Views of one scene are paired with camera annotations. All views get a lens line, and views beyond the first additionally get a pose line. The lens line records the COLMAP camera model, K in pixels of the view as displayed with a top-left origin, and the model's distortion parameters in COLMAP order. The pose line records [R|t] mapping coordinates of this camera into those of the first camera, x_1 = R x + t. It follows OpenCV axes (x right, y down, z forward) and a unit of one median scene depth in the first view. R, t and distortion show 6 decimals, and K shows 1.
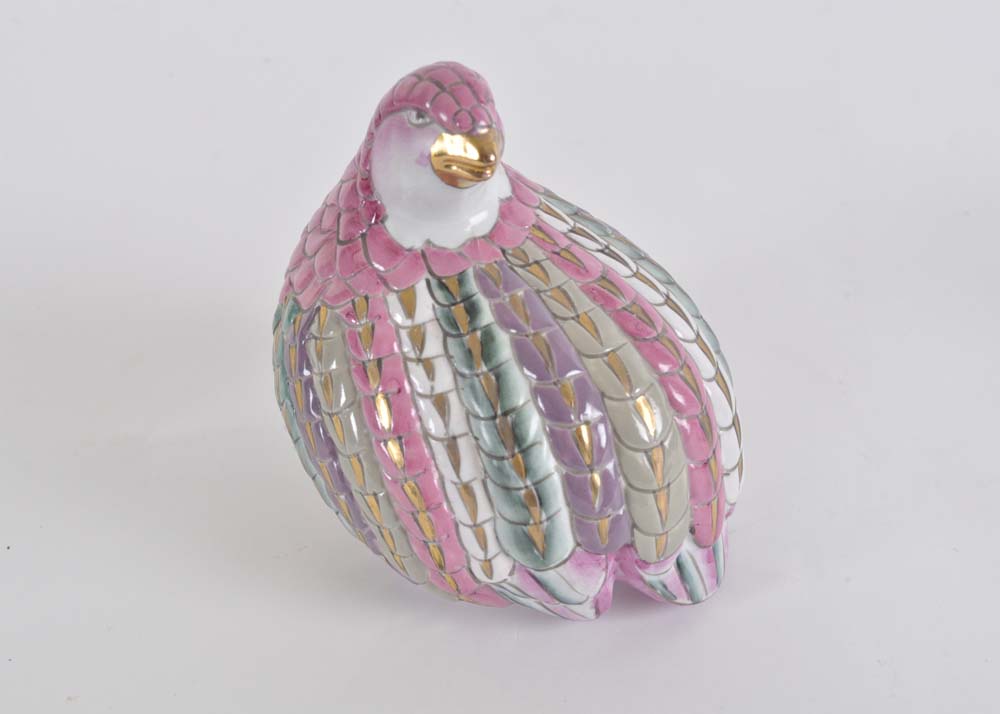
lens RADIAL K [[1680.6, 0, 502.9], [0, 1680.6, 358.3], [0, 0, 1]] dist [-0.004553, 0.000000]
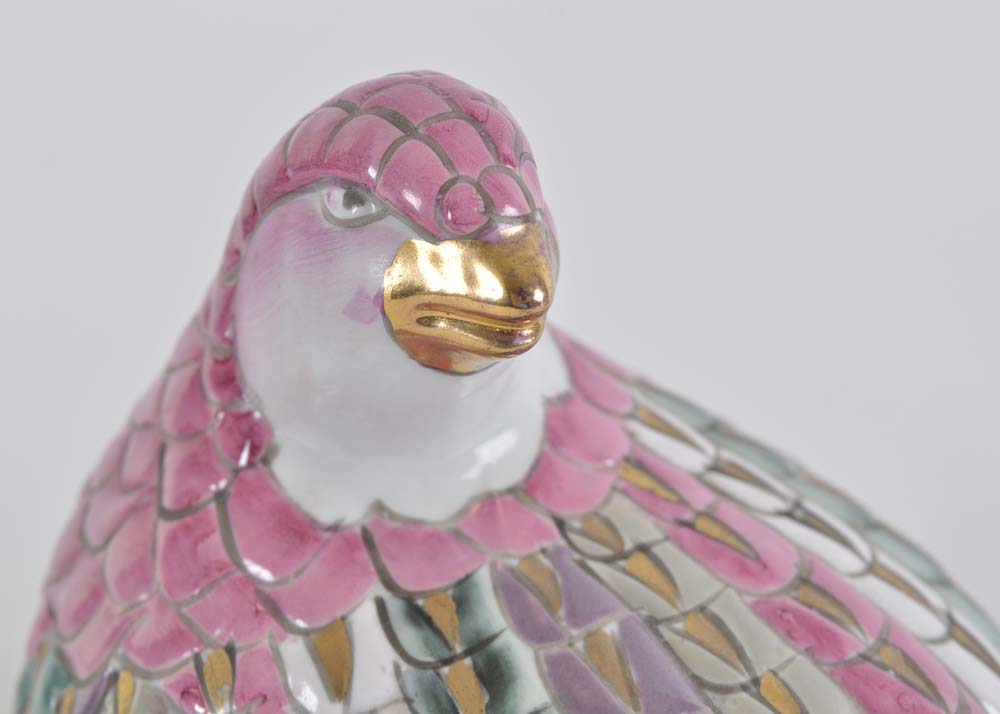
lens RADIAL K [[2355.7, 0, 500.1], [0, 2355.7, 355.7], [0, 0, 1]] dist [0.073572, 0.000000]
pose [[0.999175, -0.029449, 0.027962, -0.029736], [0.032488, 0.992796, -0.115331, -0.038609], [-0.024364, 0.116144, 0.992933, 0.421754]]
